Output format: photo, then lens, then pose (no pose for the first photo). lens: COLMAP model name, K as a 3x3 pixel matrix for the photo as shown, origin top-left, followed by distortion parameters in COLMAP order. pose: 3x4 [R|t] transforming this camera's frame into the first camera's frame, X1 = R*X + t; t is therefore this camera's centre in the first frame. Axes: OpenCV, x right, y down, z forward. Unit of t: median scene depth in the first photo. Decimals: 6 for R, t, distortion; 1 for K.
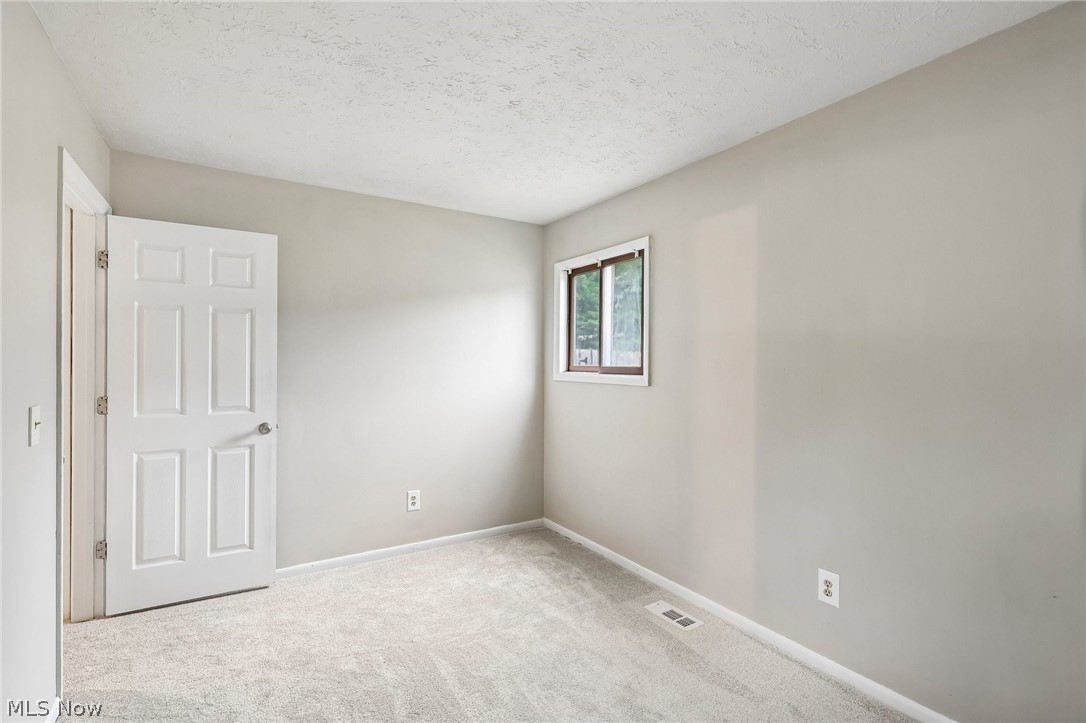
lens RADIAL K [[506.8, 0, 540.2], [0, 506.8, 359.4], [0, 0, 1]] dist [-0.000511, 0.000194]
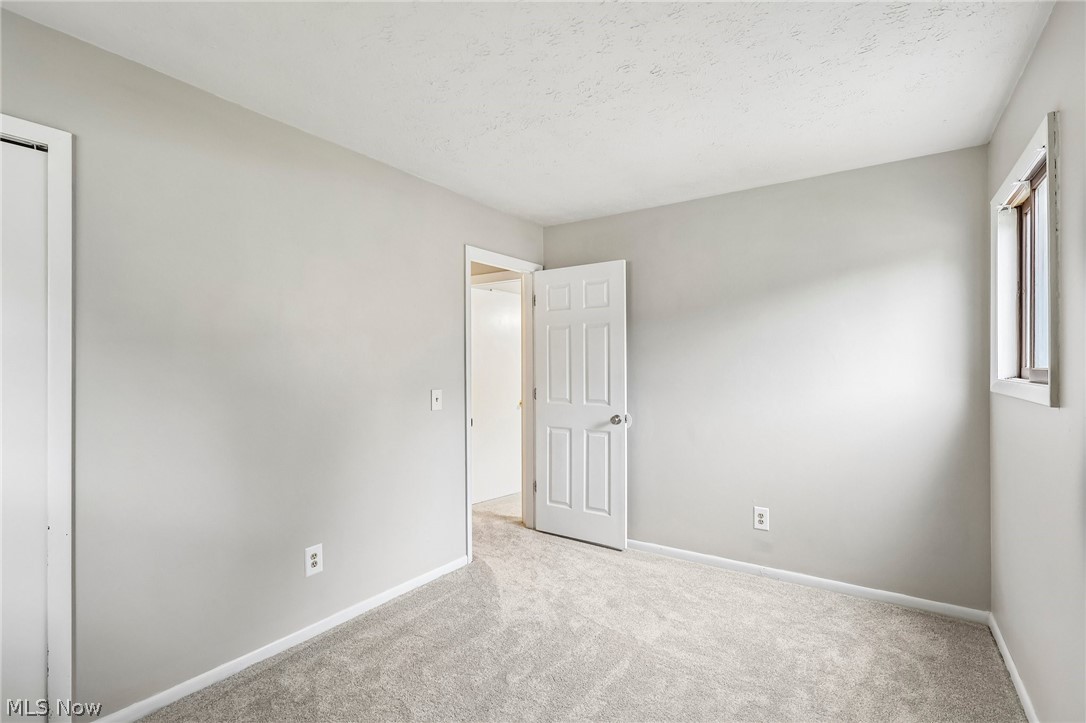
lens RADIAL K [[506.8, 0, 540.2], [0, 506.8, 359.4], [0, 0, 1]] dist [-0.000511, 0.000194]
pose [[0.401236, -0.016320, -0.915829, 0.510921], [0.010907, 0.999856, -0.013039, 0.004980], [0.915910, -0.004757, 0.401356, 0.344362]]
